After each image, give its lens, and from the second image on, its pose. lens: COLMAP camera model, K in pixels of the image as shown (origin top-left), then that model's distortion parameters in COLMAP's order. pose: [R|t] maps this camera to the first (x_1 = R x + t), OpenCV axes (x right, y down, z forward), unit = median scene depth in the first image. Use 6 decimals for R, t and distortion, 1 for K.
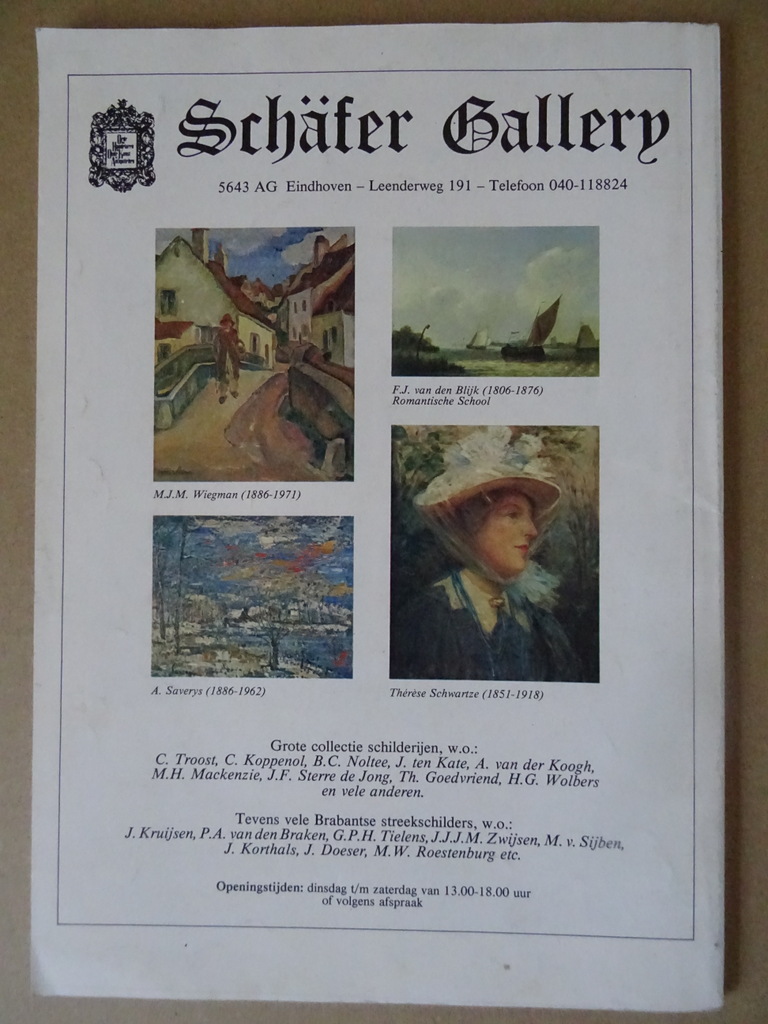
lens RADIAL K [[725.9, 0, 382.7], [0, 725.9, 512.0], [0, 0, 1]] dist [0.015166, -0.028748]
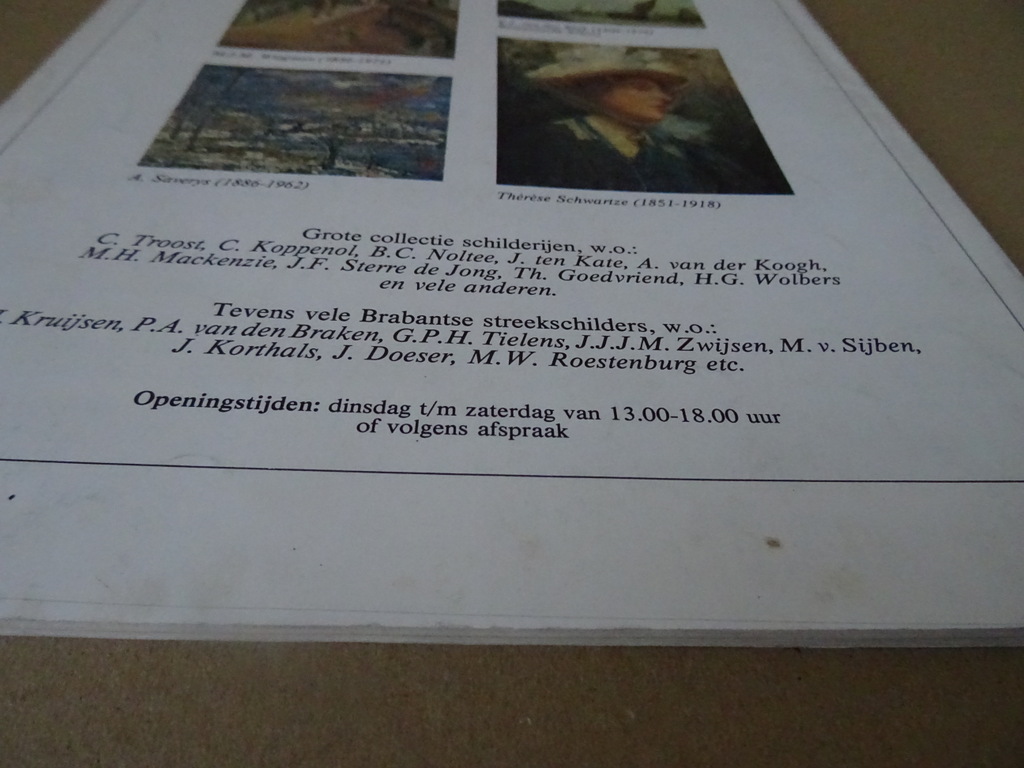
lens RADIAL K [[725.9, 0, 514.0], [0, 725.9, 385.4], [0, 0, 1]] dist [0.015166, -0.028748]
pose [[0.996157, 0.042450, 0.076605, -0.018677], [0.020942, 0.733858, -0.678980, 0.834344], [-0.085040, 0.677975, 0.730150, 0.627166]]
